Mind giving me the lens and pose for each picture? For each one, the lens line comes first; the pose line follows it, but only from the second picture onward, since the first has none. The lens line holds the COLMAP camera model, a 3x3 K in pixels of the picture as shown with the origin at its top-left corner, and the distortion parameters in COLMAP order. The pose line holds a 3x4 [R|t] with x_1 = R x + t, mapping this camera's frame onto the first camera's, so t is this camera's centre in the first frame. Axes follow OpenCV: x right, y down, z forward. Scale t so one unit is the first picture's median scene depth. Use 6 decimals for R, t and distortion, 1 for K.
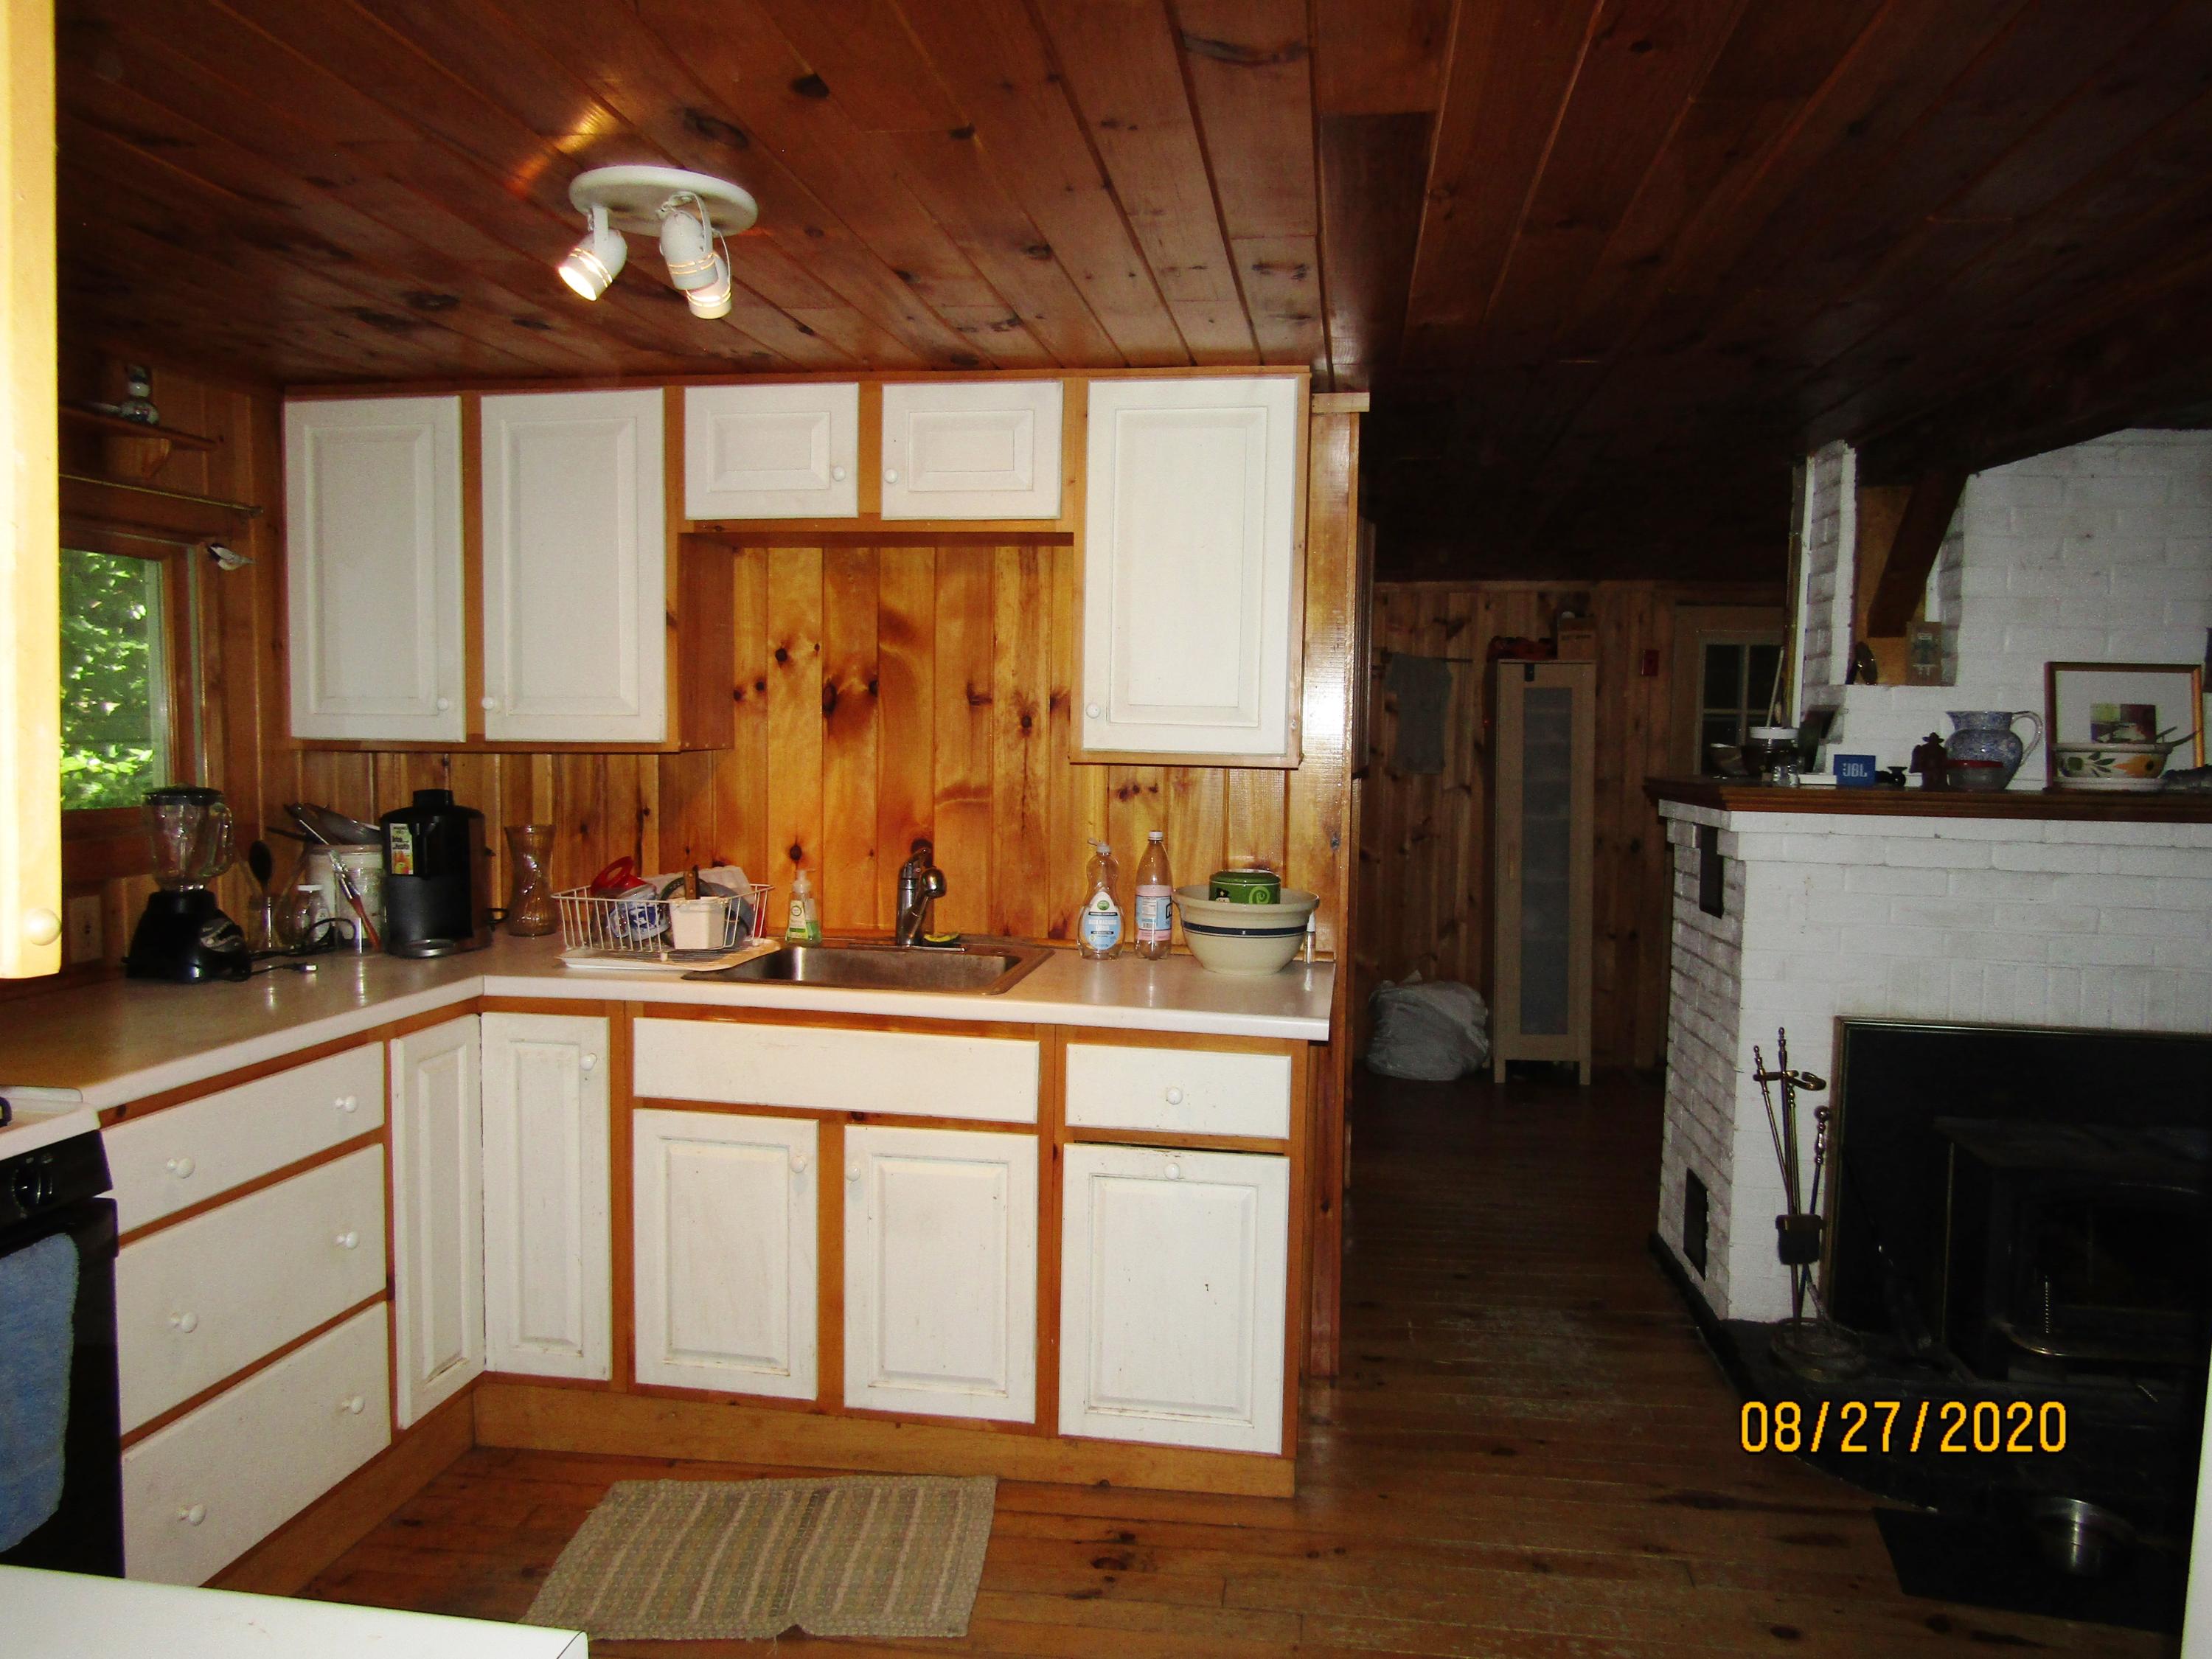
lens RADIAL K [[1598.7, 0, 1091.4], [0, 1598.7, 820.7], [0, 0, 1]] dist [-0.006412, 0.001752]
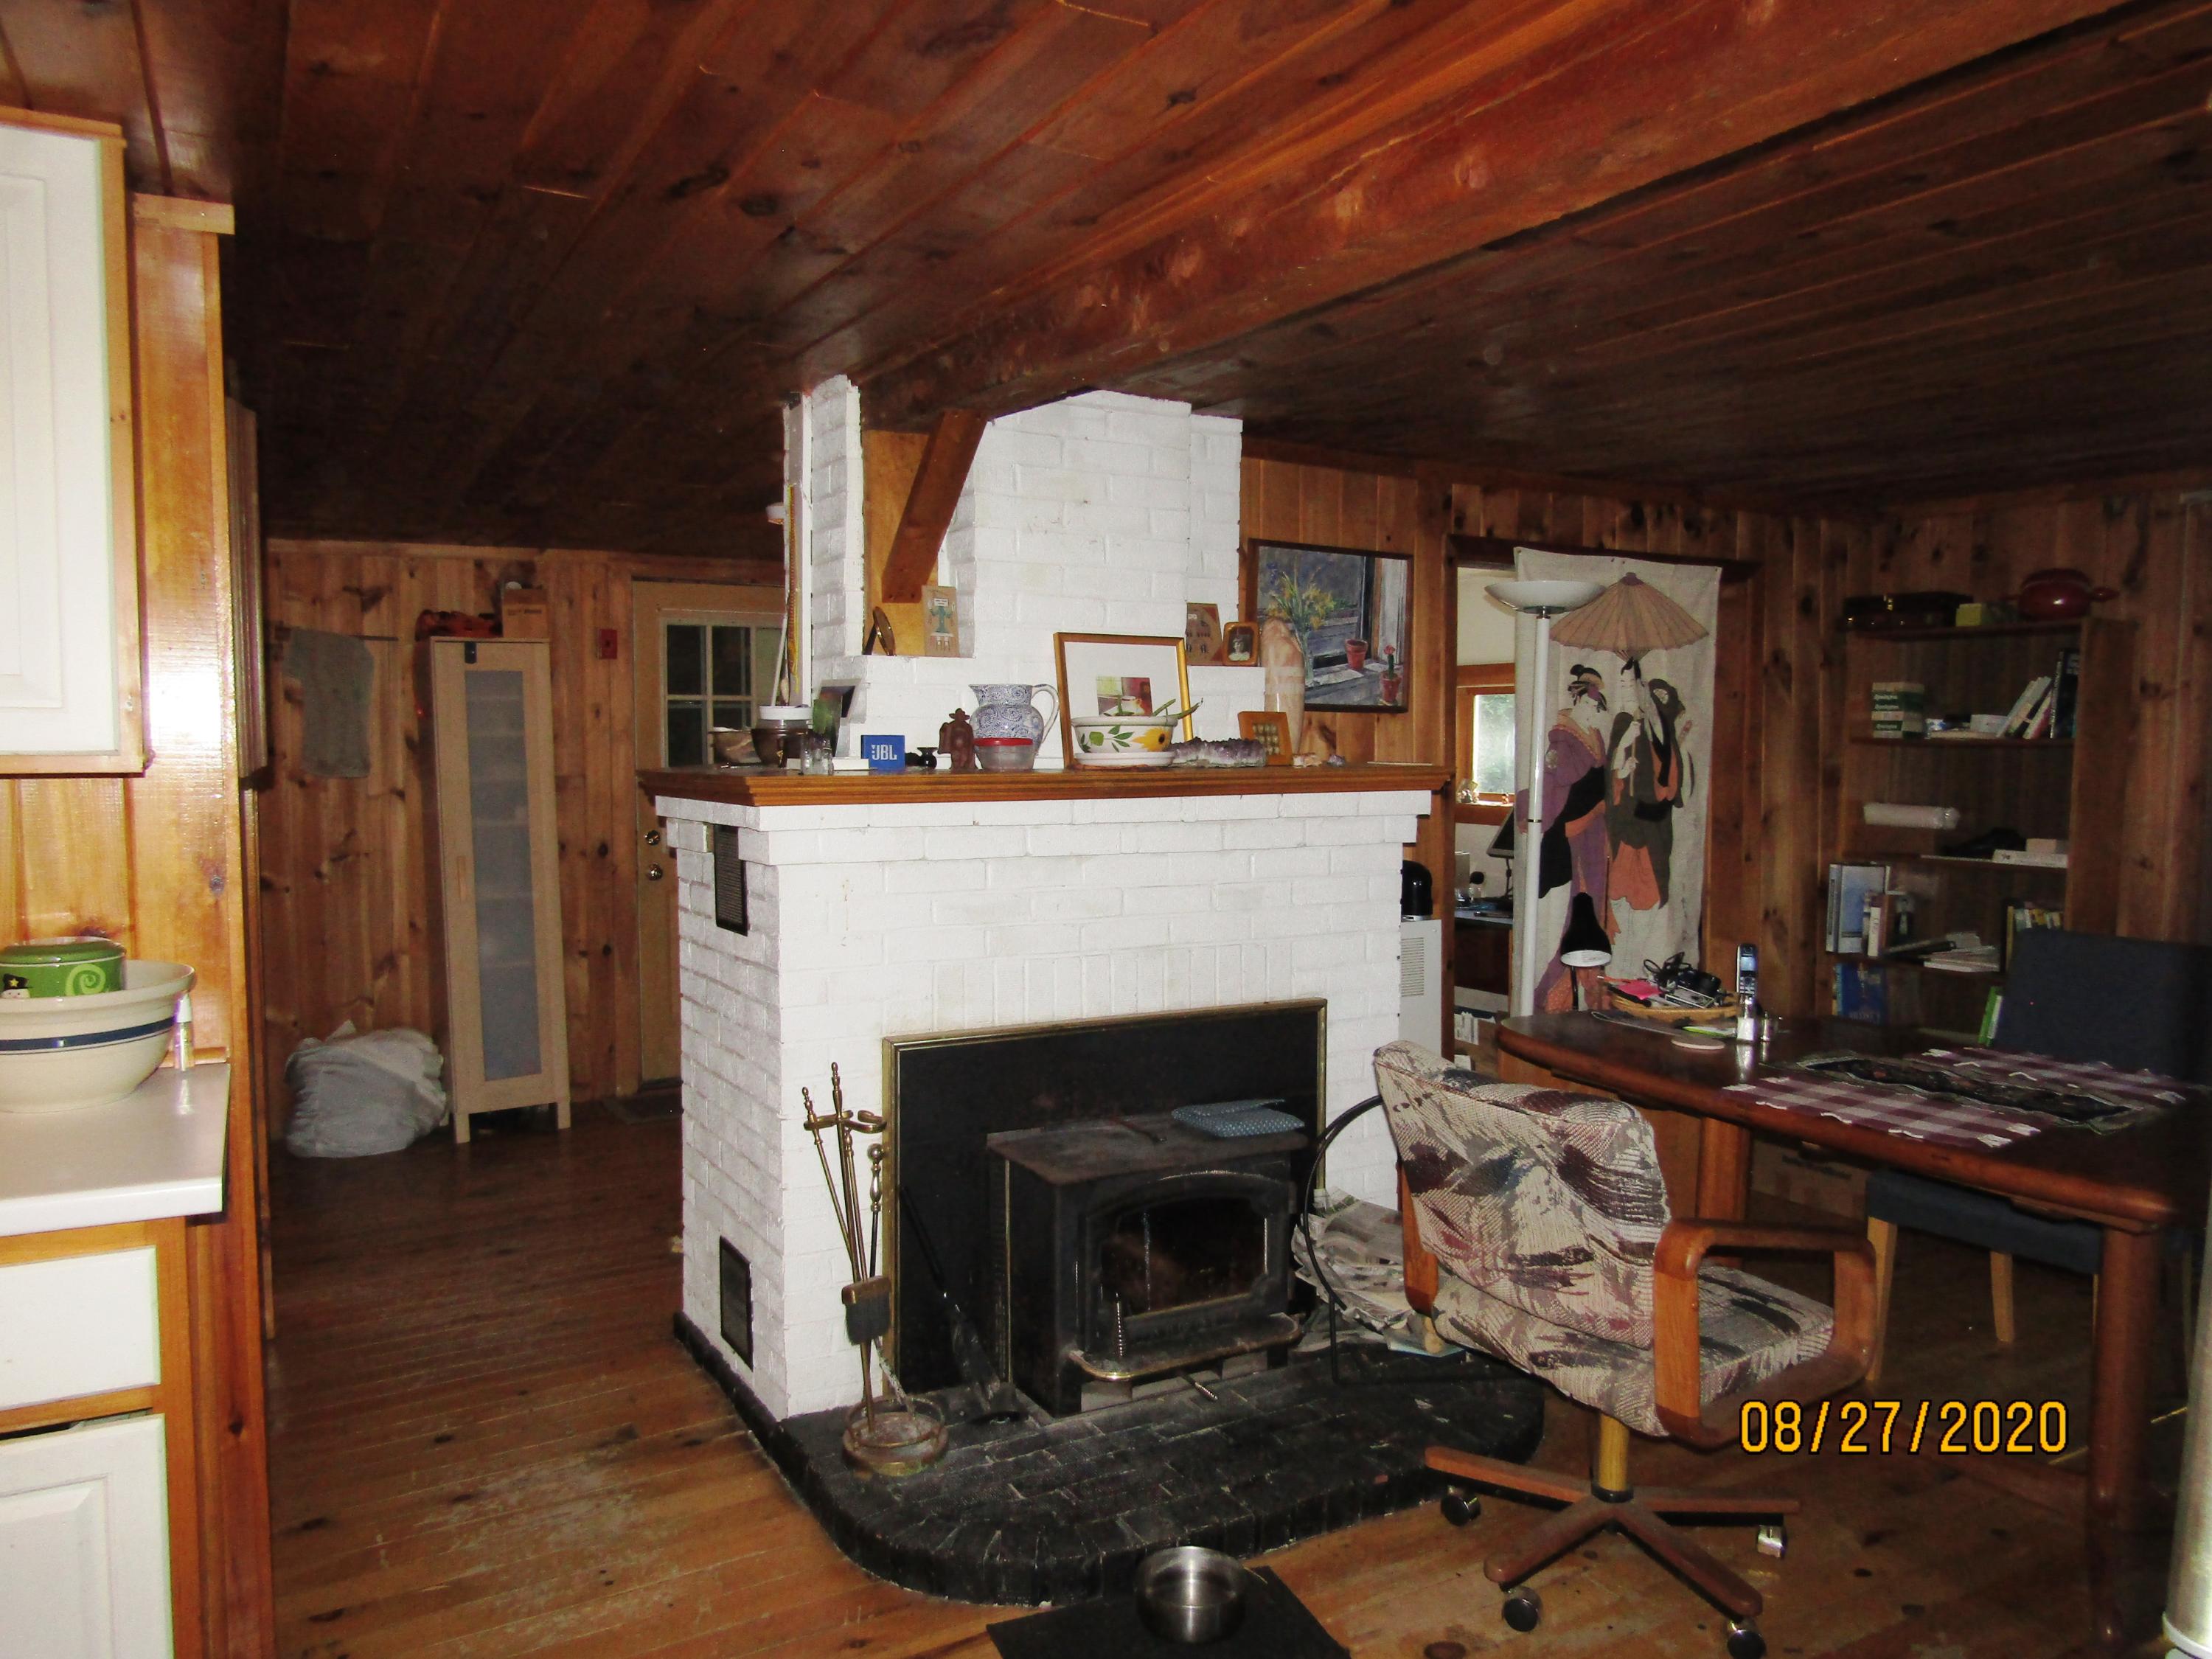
lens RADIAL K [[1598.7, 0, 1094.6], [0, 1598.7, 820.7], [0, 0, 1]] dist [-0.006412, 0.001752]
pose [[0.795235, -0.054116, 0.603881, 0.040560], [0.053279, 0.998393, 0.019309, -0.005399], [-0.603956, 0.016819, 0.796840, 0.235200]]
